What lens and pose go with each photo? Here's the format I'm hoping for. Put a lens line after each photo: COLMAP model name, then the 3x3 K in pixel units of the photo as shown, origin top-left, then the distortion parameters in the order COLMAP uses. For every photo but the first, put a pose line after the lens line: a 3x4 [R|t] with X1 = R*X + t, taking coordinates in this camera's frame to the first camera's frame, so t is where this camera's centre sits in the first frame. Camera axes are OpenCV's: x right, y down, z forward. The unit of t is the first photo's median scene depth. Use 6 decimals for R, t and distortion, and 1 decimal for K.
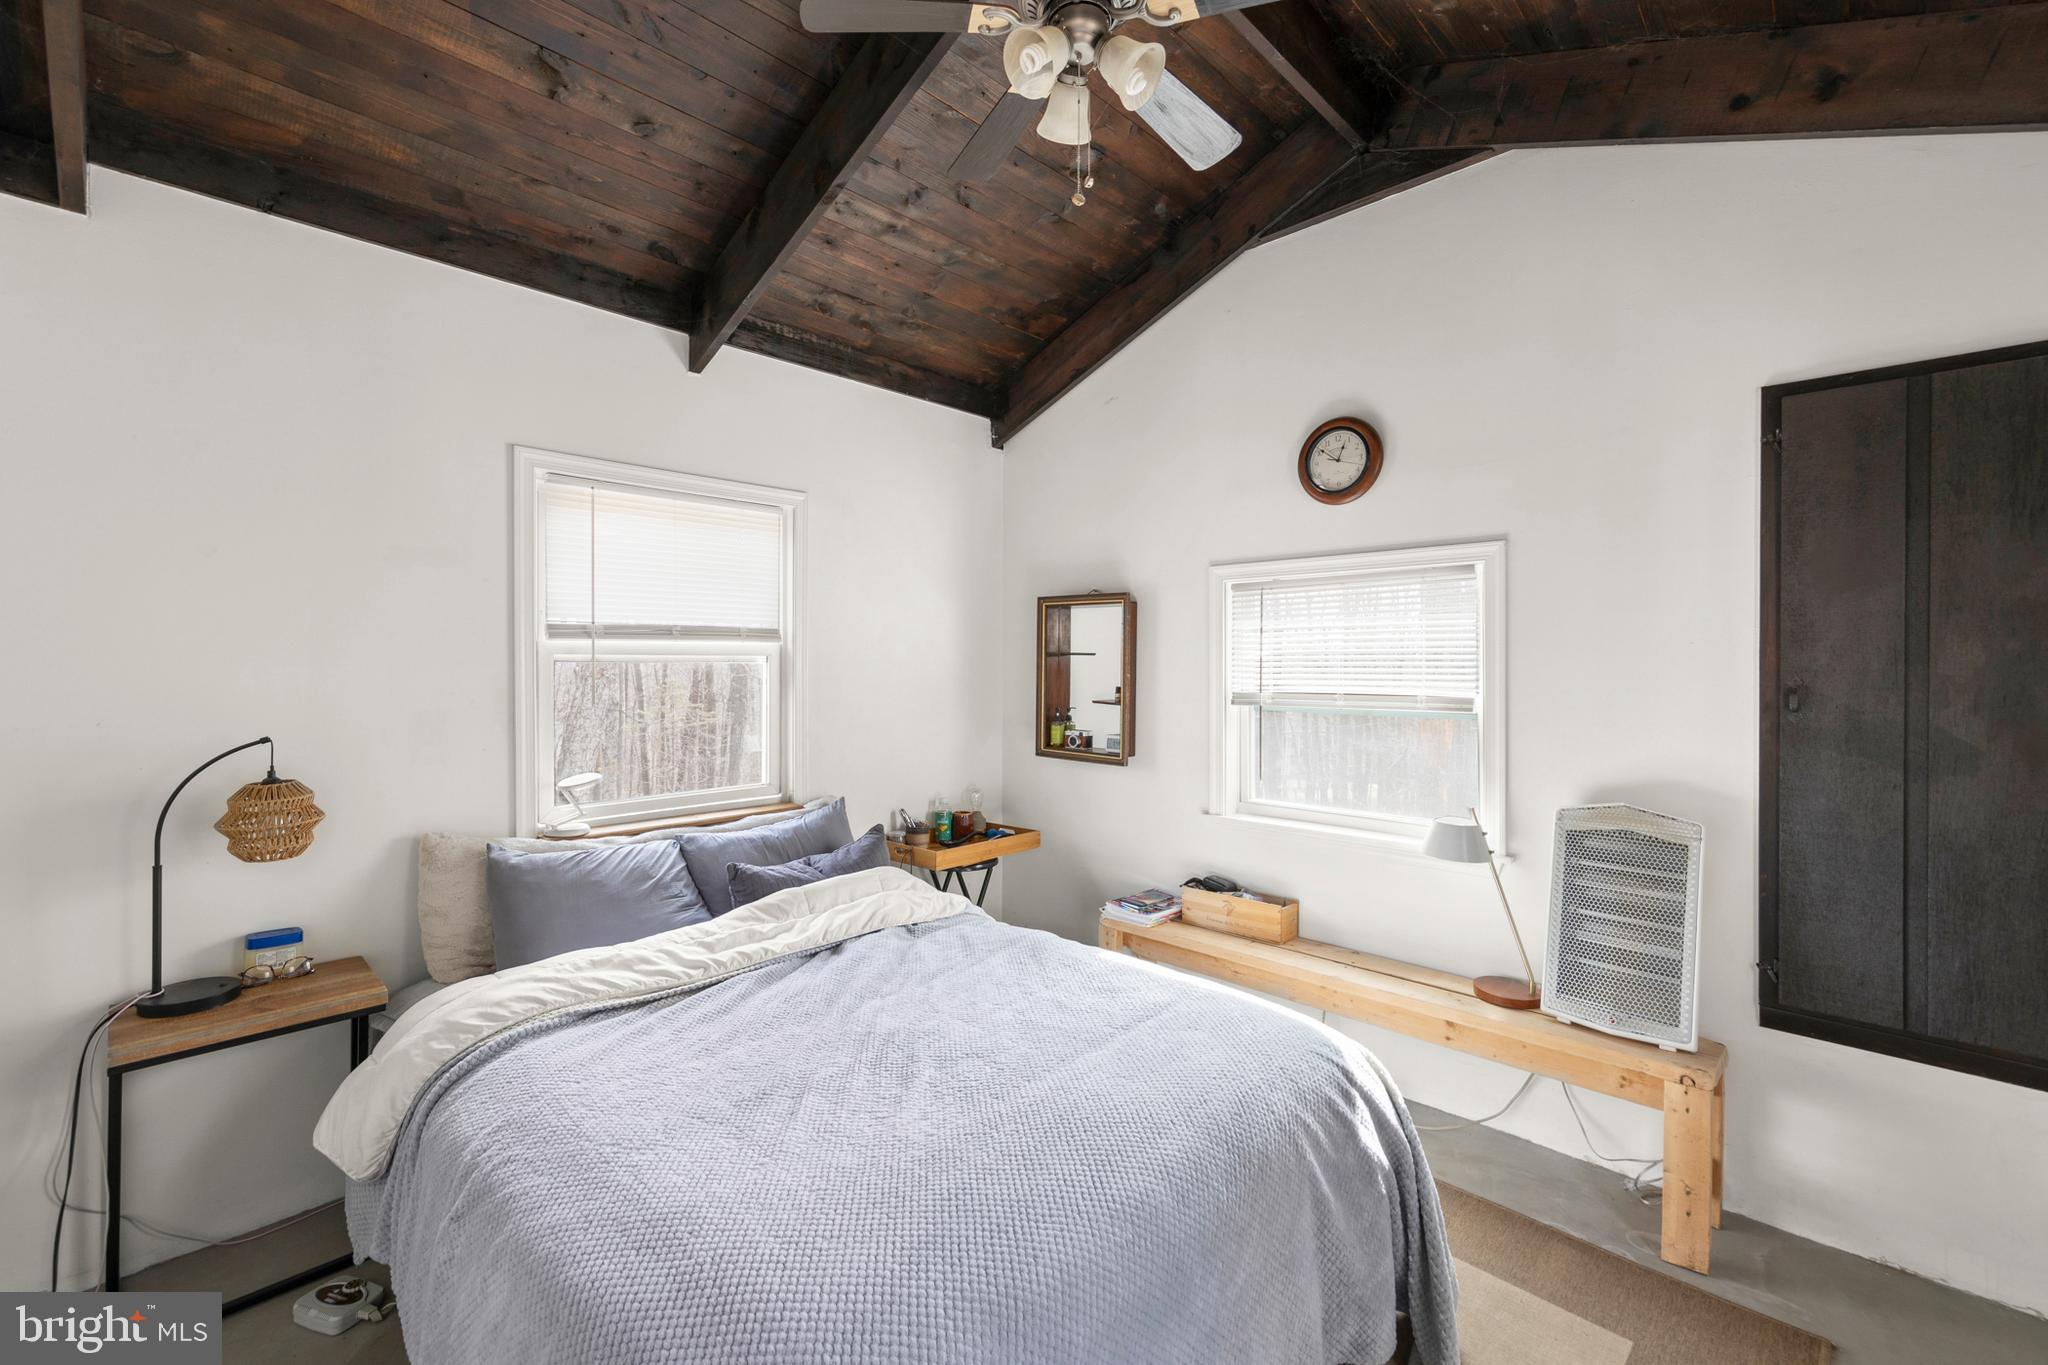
lens RADIAL K [[889.1, 0, 1024.1], [0, 889.1, 670.2], [0, 0, 1]] dist [0.002618, -0.000363]
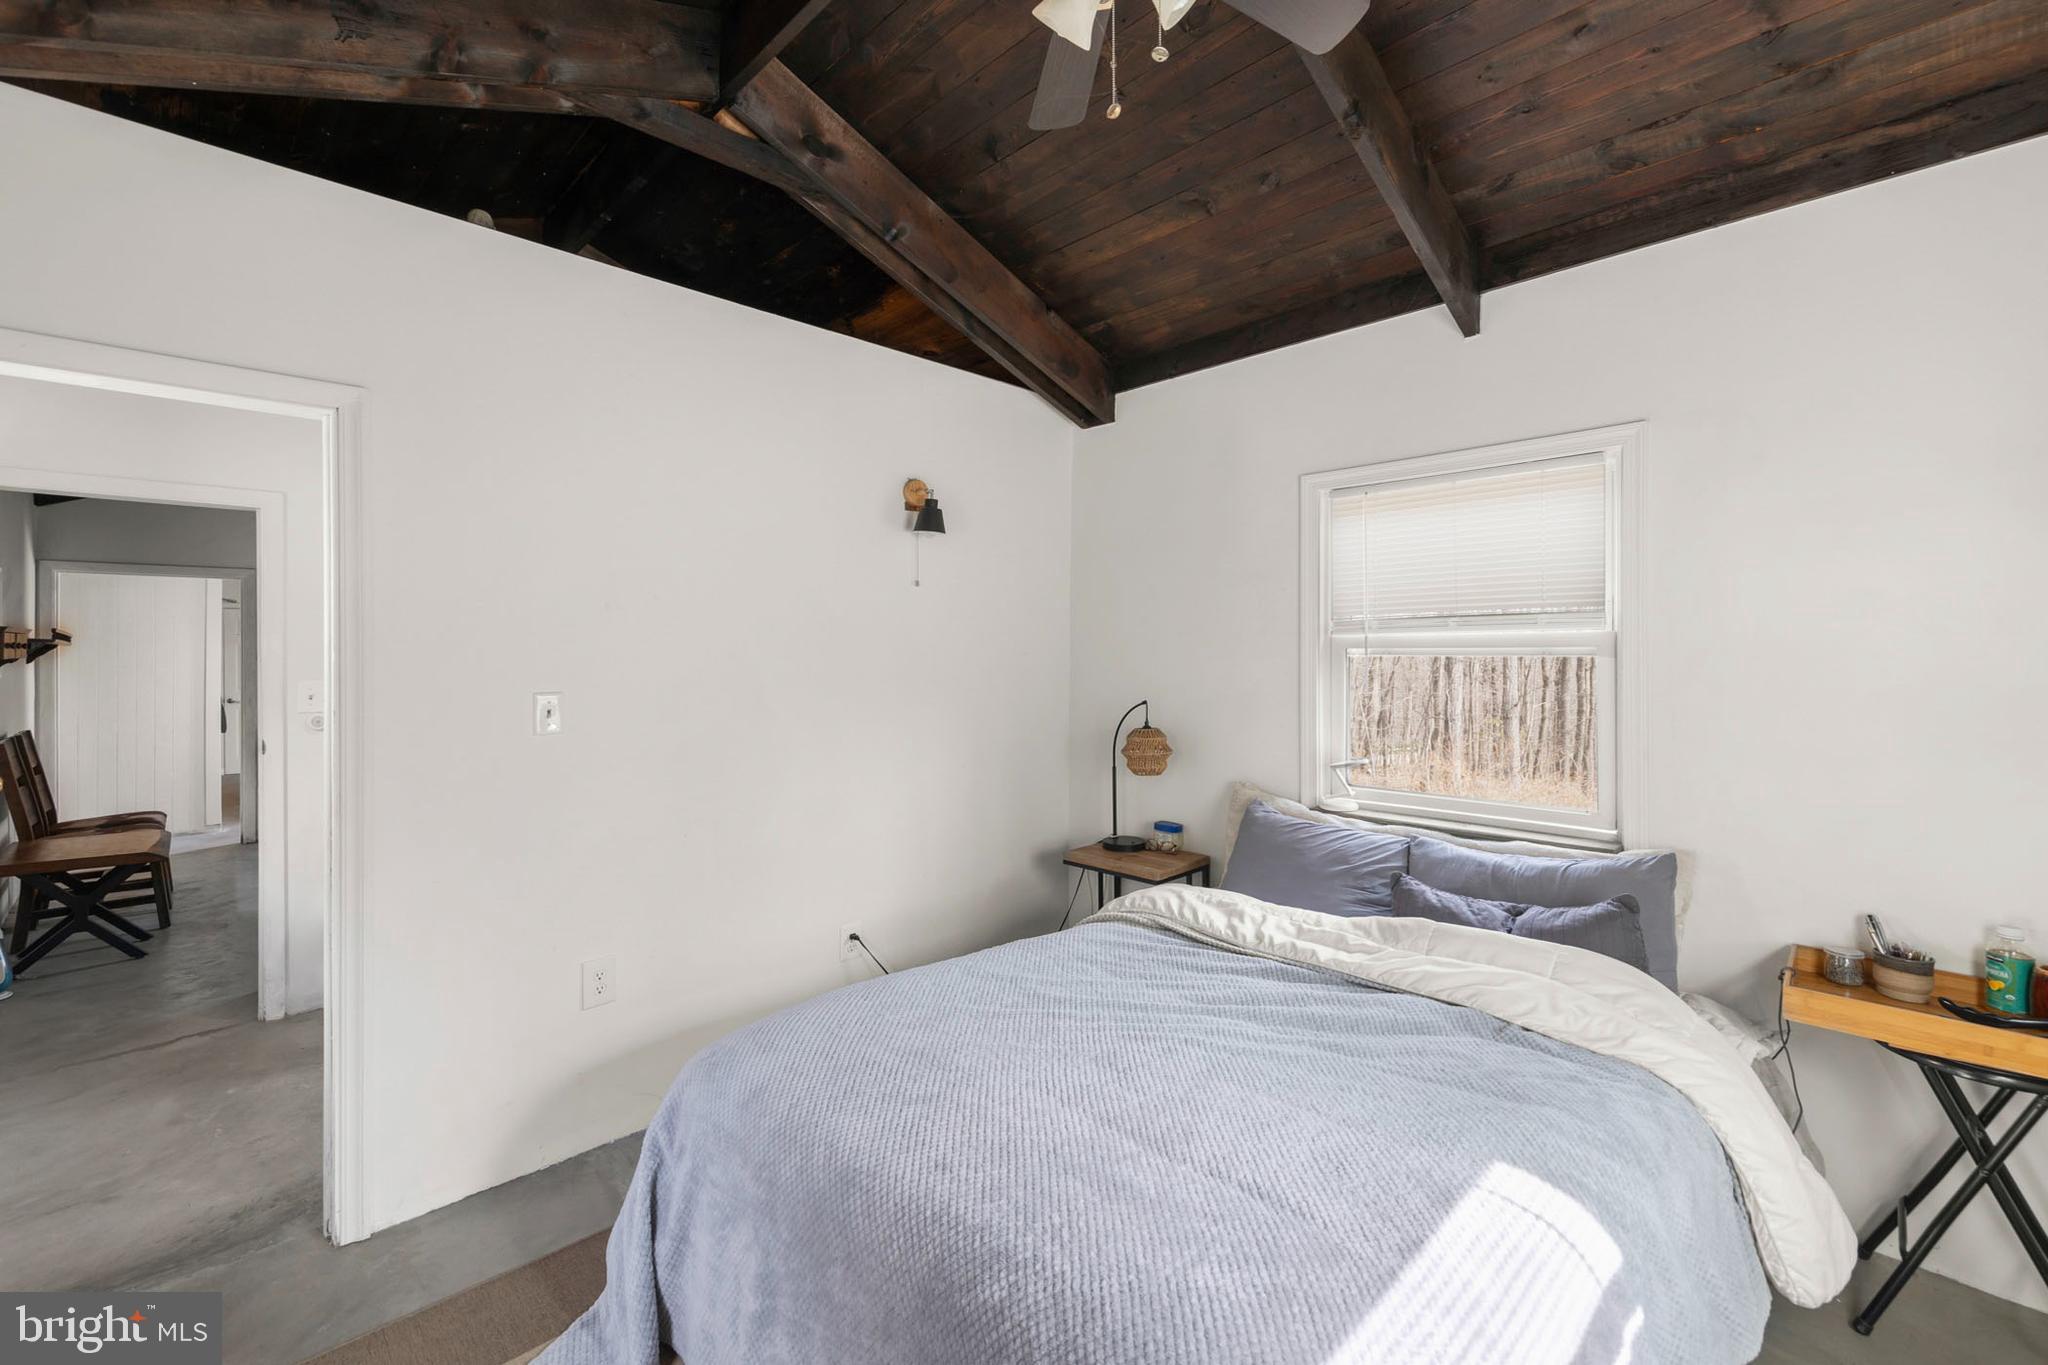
lens RADIAL K [[889.1, 0, 1017.7], [0, 889.1, 651.7], [0, 0, 1]] dist [0.002618, -0.000363]
pose [[-0.064824, -0.002974, -0.997892, 0.644557], [-0.007642, 0.999968, -0.002484, -0.007992], [0.997867, 0.007465, -0.064844, 0.684308]]
